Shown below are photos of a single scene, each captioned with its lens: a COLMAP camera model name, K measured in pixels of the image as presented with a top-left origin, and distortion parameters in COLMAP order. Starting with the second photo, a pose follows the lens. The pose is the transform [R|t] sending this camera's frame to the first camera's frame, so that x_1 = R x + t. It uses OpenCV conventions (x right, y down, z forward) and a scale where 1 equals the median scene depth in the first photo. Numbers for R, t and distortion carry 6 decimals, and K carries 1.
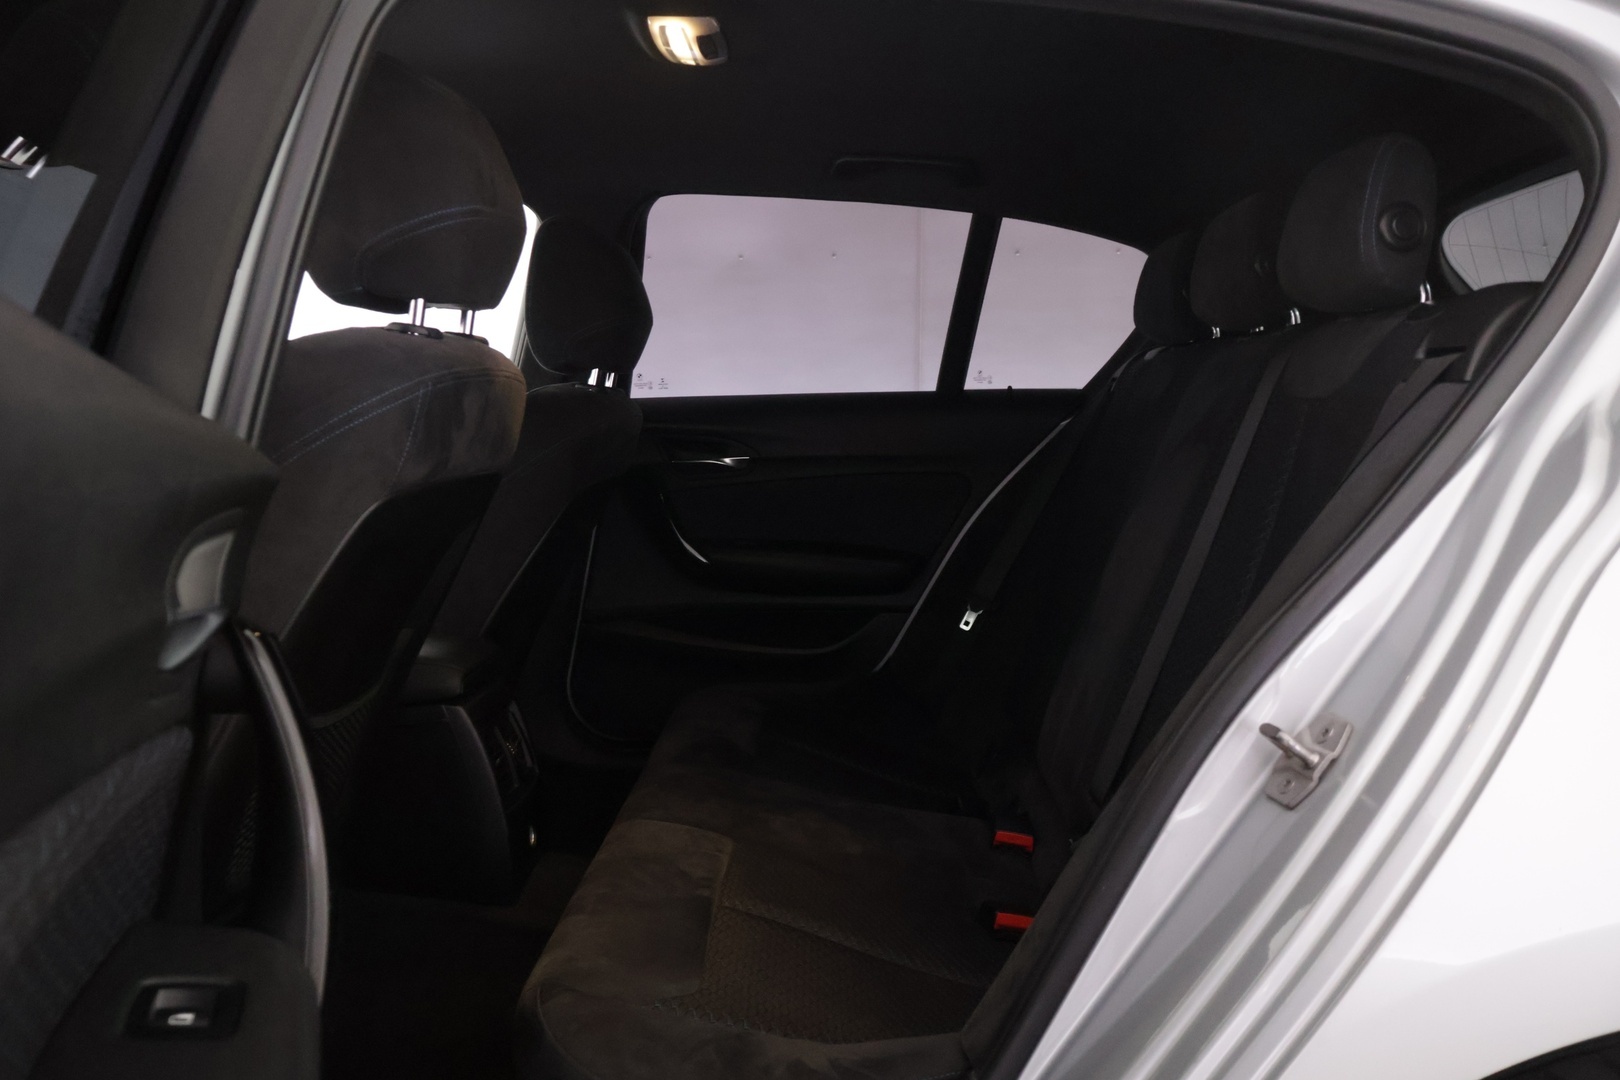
lens RADIAL K [[1357.7, 0, 801.3], [0, 1357.7, 544.0], [0, 0, 1]] dist [0.004803, 0.001348]
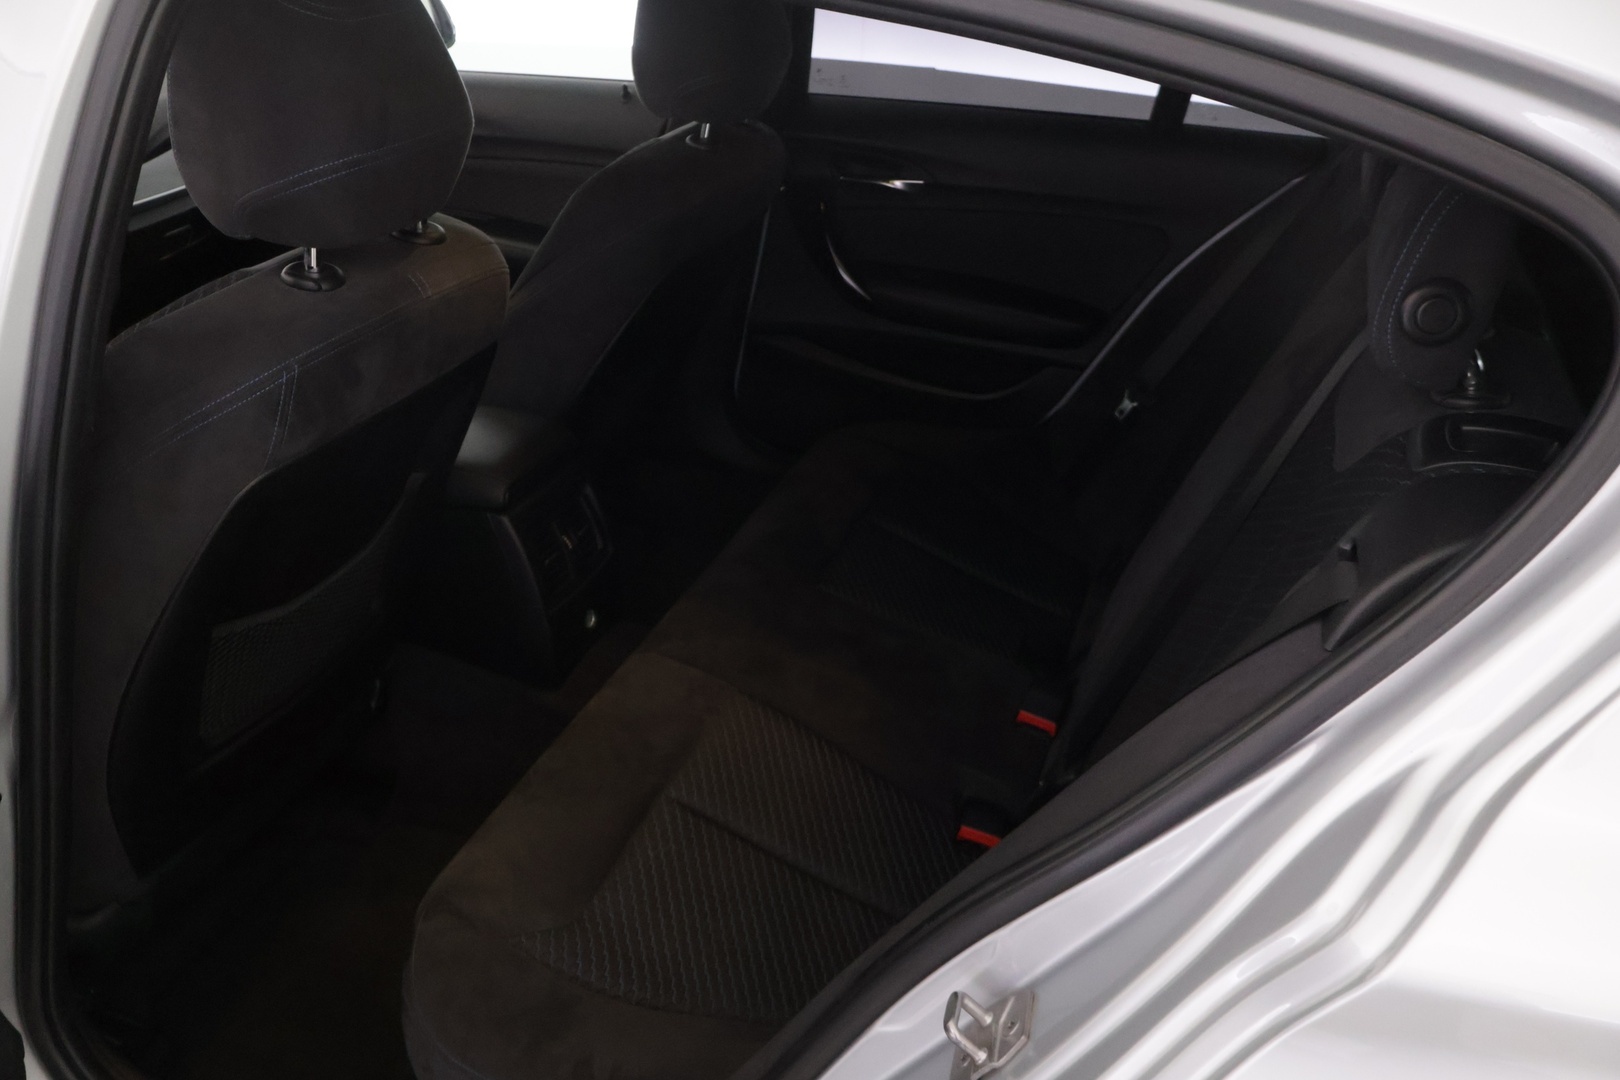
lens RADIAL K [[1357.7, 0, 801.3], [0, 1357.7, 544.0], [0, 0, 1]] dist [0.004803, 0.001348]
pose [[0.951896, 0.171928, -0.253644, 0.220269], [-0.065177, 0.922421, 0.380647, -0.257603], [0.299410, -0.345804, 0.889254, 0.132049]]
